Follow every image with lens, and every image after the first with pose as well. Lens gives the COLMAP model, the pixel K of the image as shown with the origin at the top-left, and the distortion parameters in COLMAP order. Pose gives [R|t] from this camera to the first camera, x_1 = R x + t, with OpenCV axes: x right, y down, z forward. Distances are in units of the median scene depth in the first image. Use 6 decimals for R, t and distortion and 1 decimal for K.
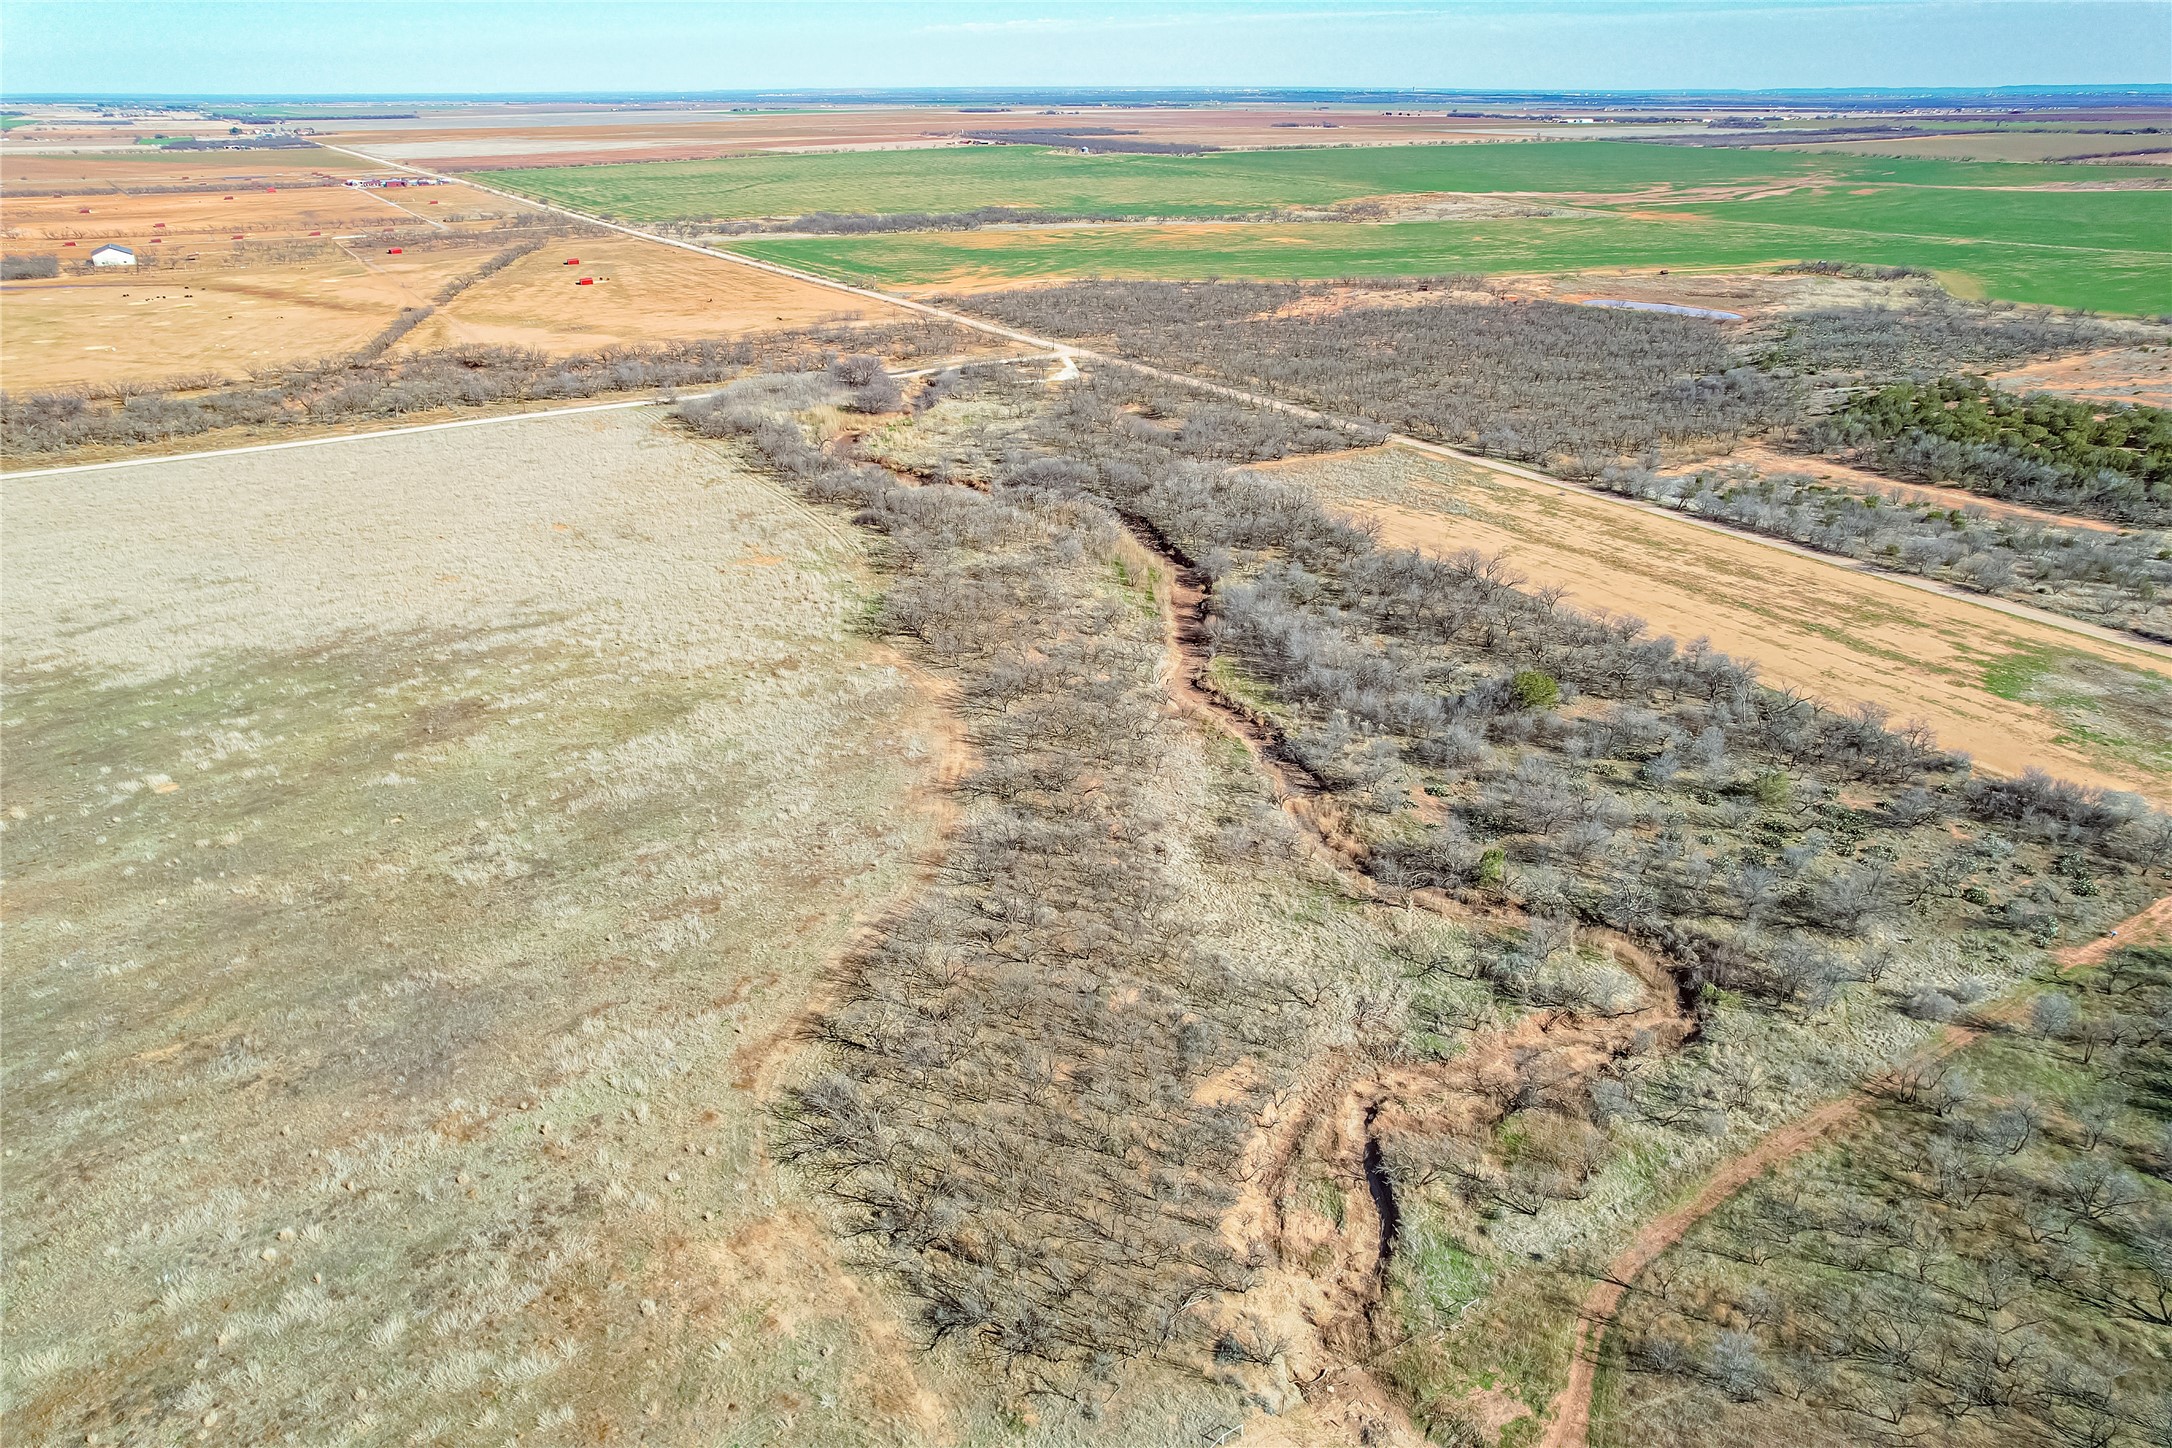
lens RADIAL K [[1377.9, 0, 1092.0], [0, 1377.9, 757.1], [0, 0, 1]] dist [-0.074141, 0.068087]
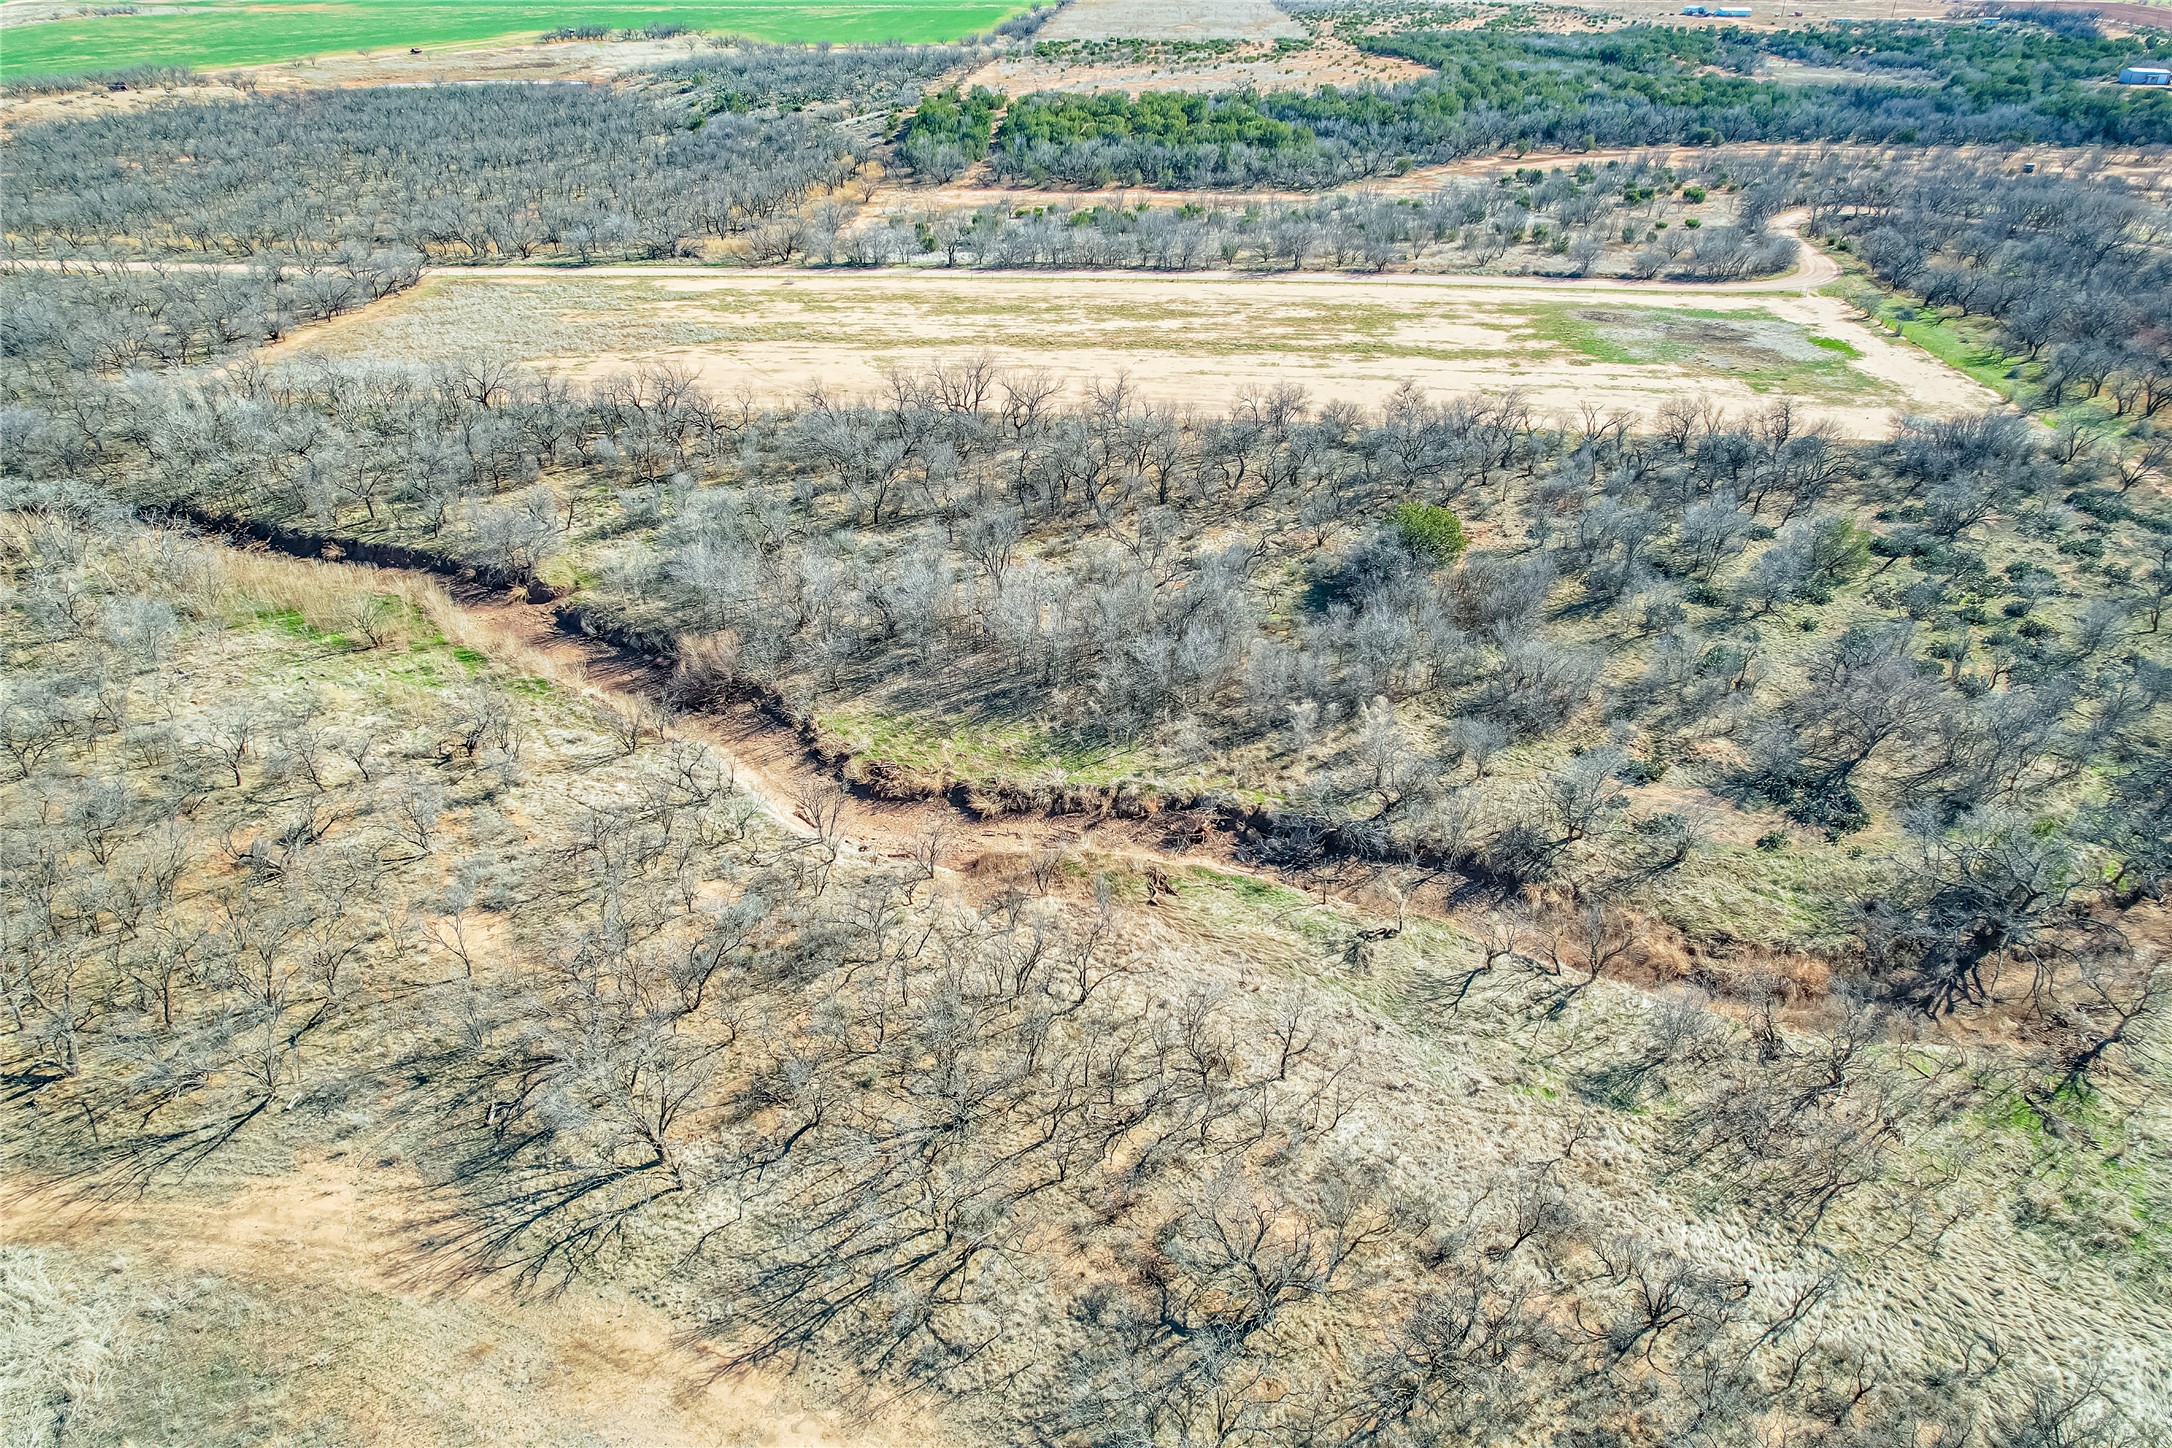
lens RADIAL K [[1377.9, 0, 1092.0], [0, 1377.9, 757.1], [0, 0, 1]] dist [-0.074141, 0.068087]
pose [[0.587903, -0.422514, 0.689820, -0.154318], [0.353949, 0.901150, 0.250299, -0.133077], [-0.727386, 0.097010, 0.679337, 0.628949]]
